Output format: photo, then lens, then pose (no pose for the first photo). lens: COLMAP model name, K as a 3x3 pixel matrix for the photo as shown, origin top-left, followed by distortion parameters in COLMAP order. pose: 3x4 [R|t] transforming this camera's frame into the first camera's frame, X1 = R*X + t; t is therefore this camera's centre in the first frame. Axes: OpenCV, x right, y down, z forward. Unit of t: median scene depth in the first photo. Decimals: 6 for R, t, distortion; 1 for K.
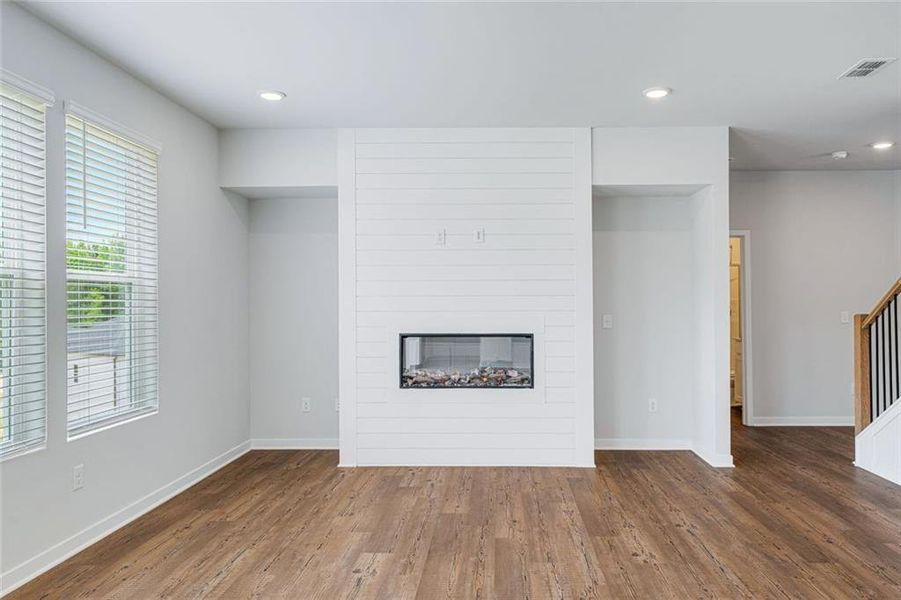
lens RADIAL K [[617.1, 0, 450.5], [0, 617.1, 298.8], [0, 0, 1]] dist [0.000655, -0.001744]
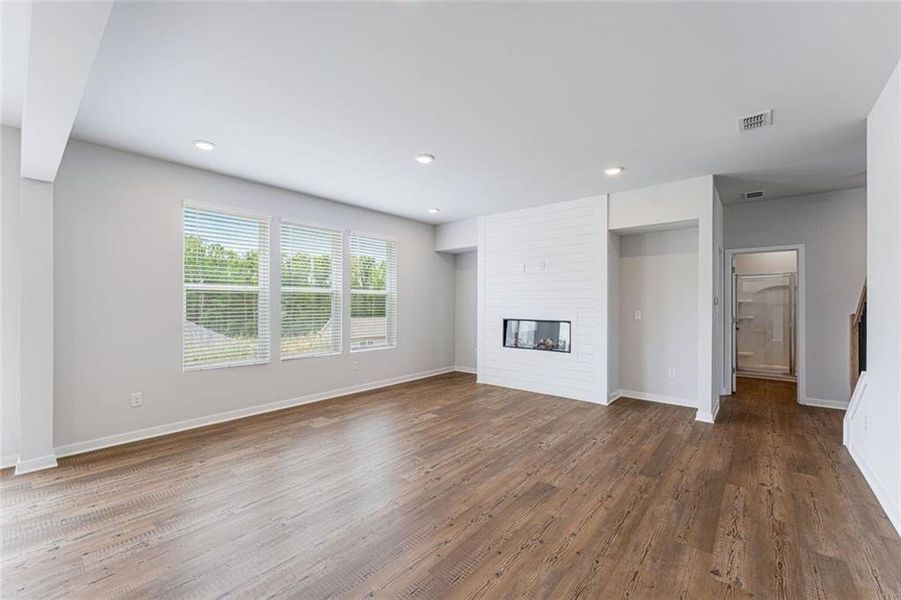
lens RADIAL K [[368.3, 0, 450.1], [0, 368.3, 303.5], [0, 0, 1]] dist [-0.001523, -0.000199]
pose [[0.772719, 0.002198, -0.634744, 0.519397], [0.001099, 0.999988, 0.004801, 0.002799], [0.634747, -0.004408, 0.772708, -0.003057]]
